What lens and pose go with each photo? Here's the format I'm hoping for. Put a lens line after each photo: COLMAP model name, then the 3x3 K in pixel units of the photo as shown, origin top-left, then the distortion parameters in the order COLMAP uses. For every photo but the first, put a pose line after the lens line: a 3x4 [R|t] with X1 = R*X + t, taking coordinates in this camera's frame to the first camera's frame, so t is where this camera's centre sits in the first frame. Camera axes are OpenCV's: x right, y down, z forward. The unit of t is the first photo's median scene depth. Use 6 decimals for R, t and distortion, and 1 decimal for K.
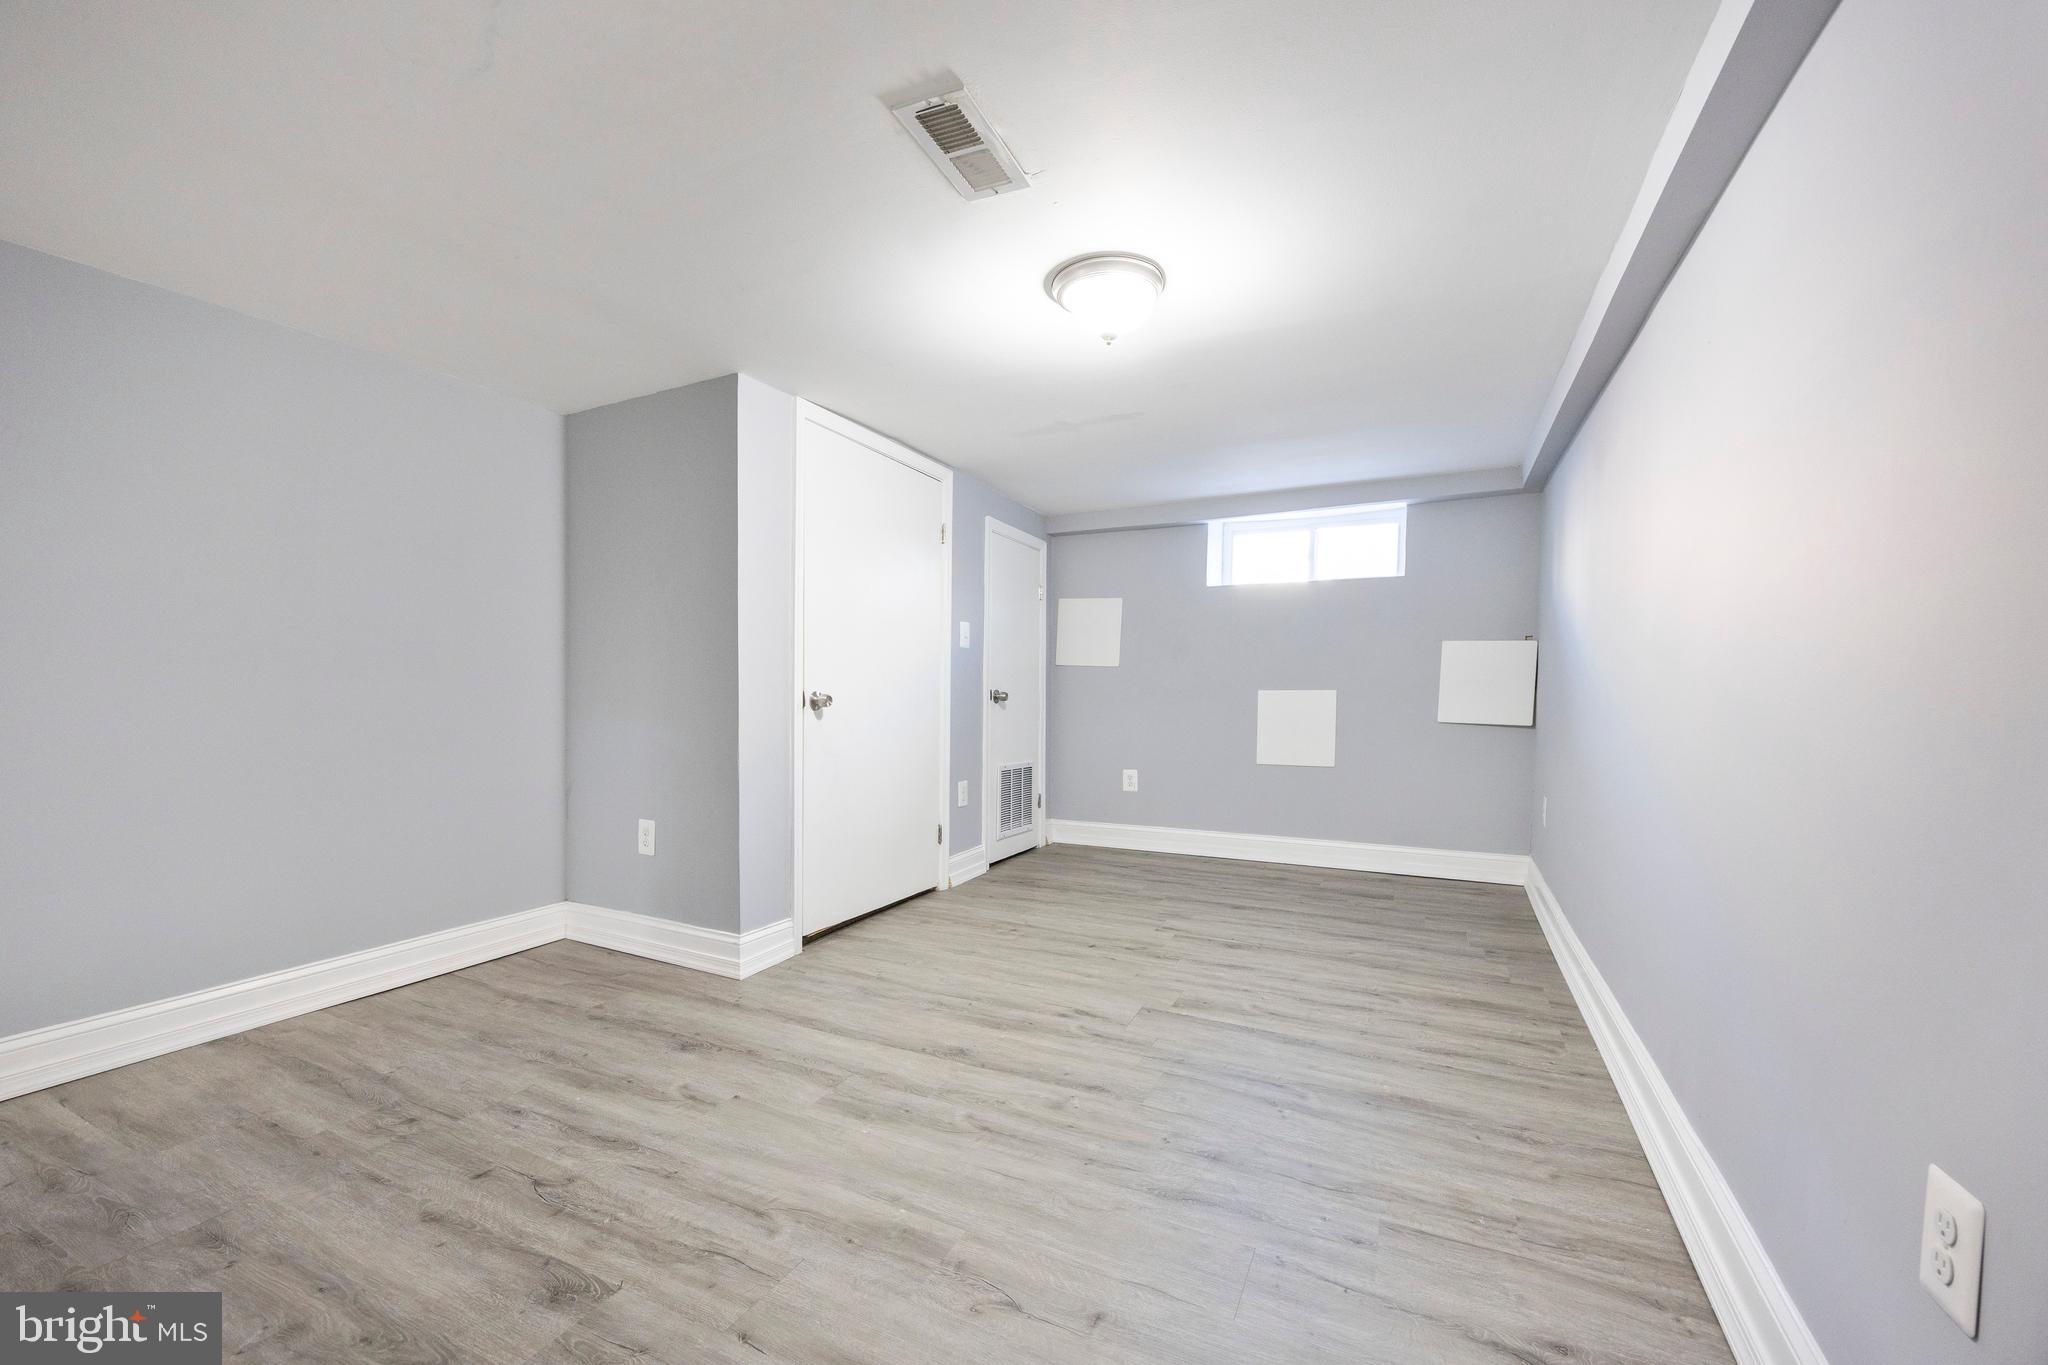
lens RADIAL K [[813.1, 0, 1017.3], [0, 813.1, 737.9], [0, 0, 1]] dist [-0.002505, -0.000038]
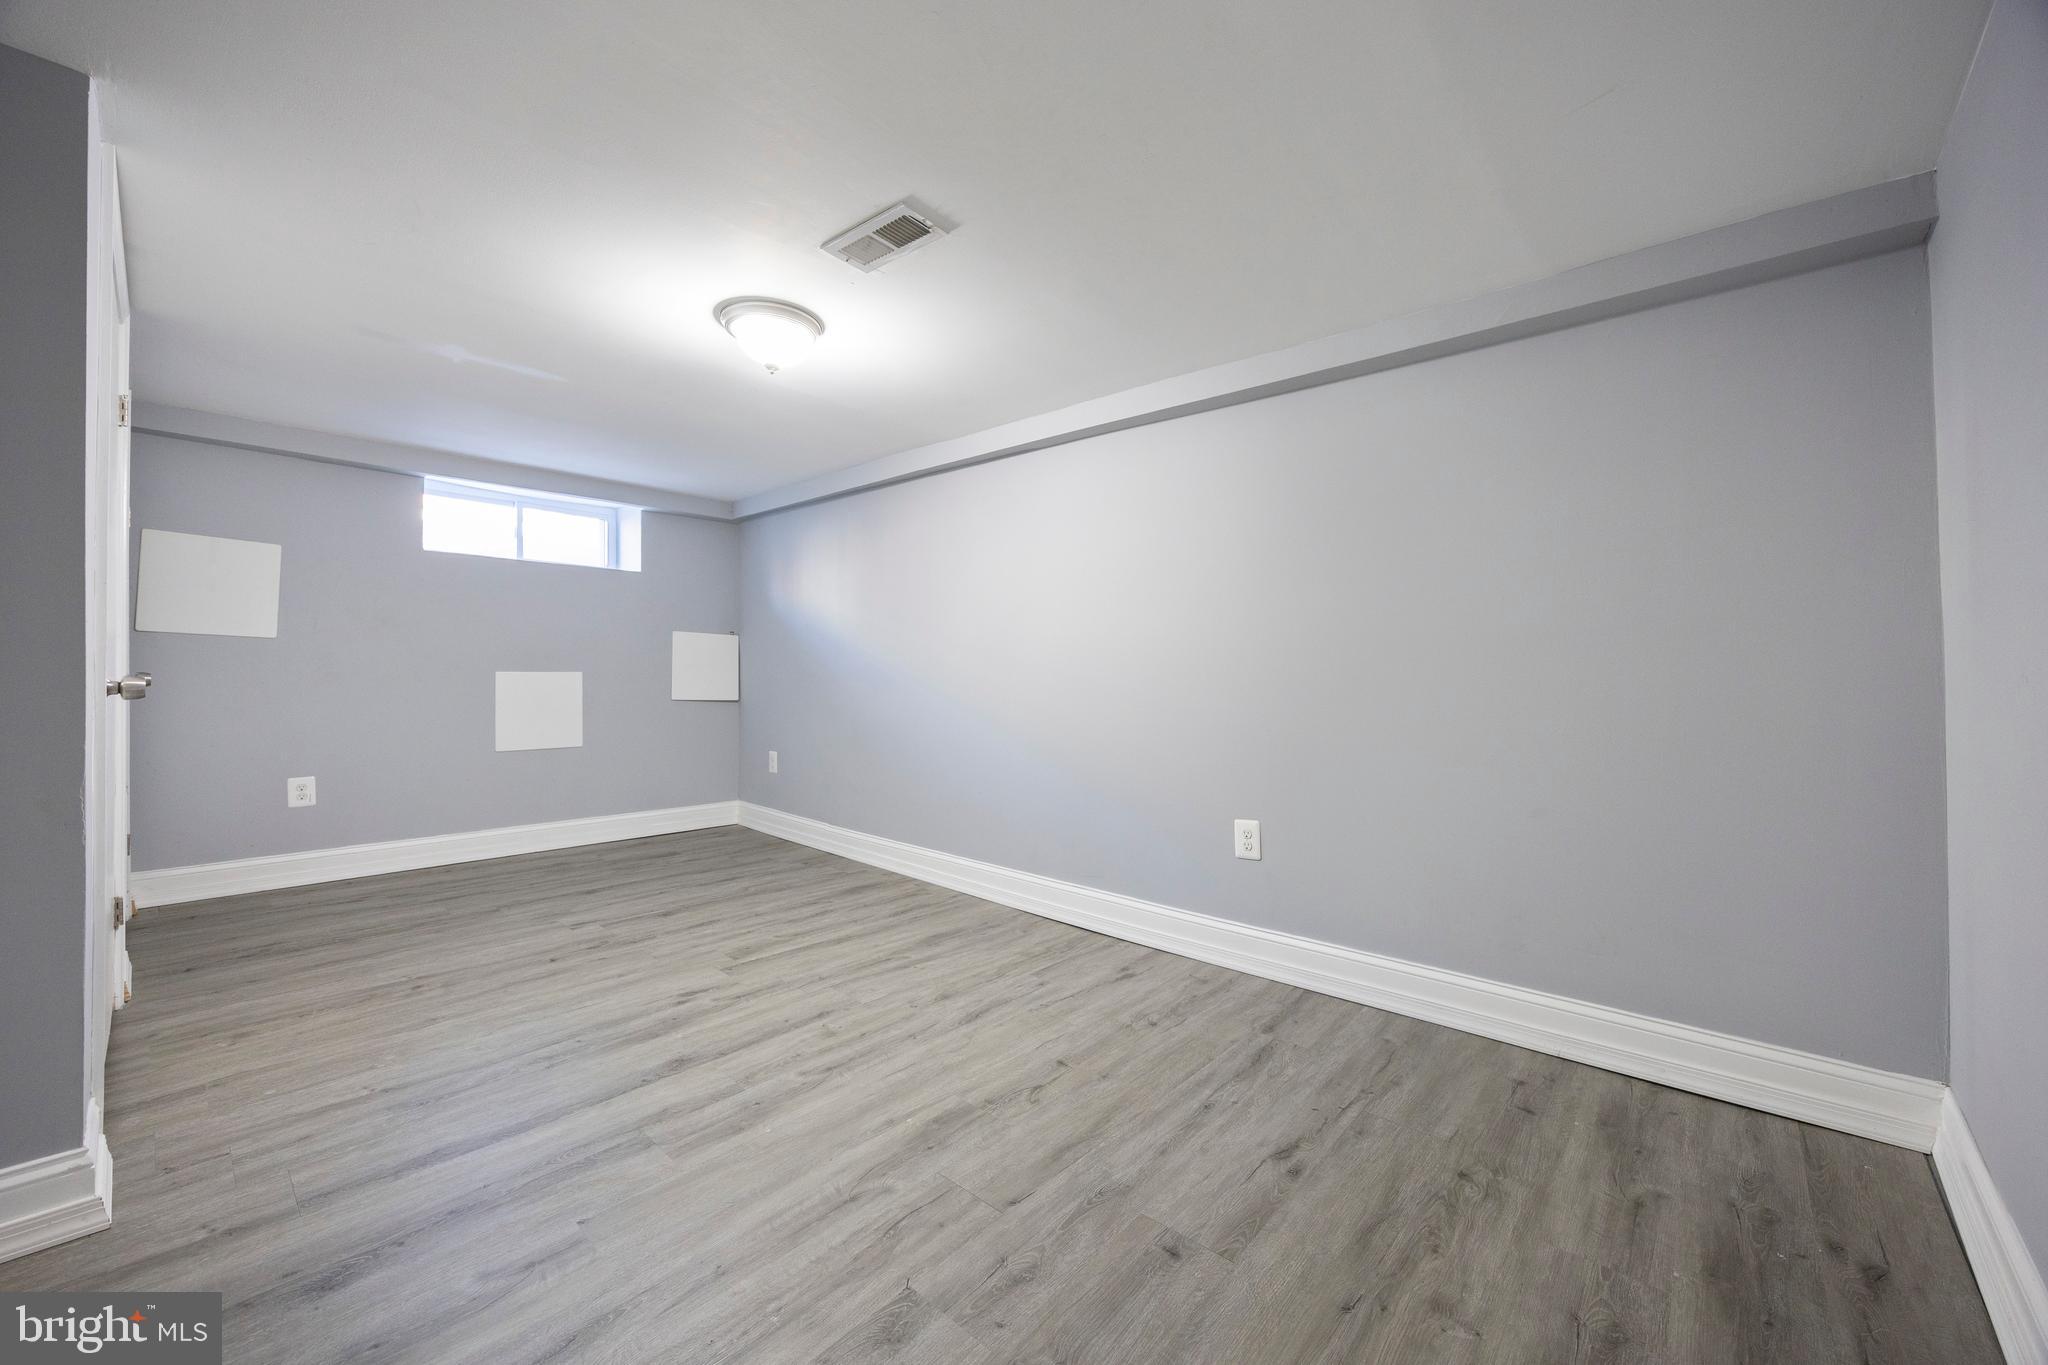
lens RADIAL K [[805.4, 0, 1025.3], [0, 805.4, 685.2], [0, 0, 1]] dist [-0.000887, -0.000125]
pose [[0.259352, -0.010494, 0.965726, -0.755178], [0.049613, 0.998765, -0.002471, -0.019774], [-0.964508, 0.048554, 0.259552, 0.316721]]
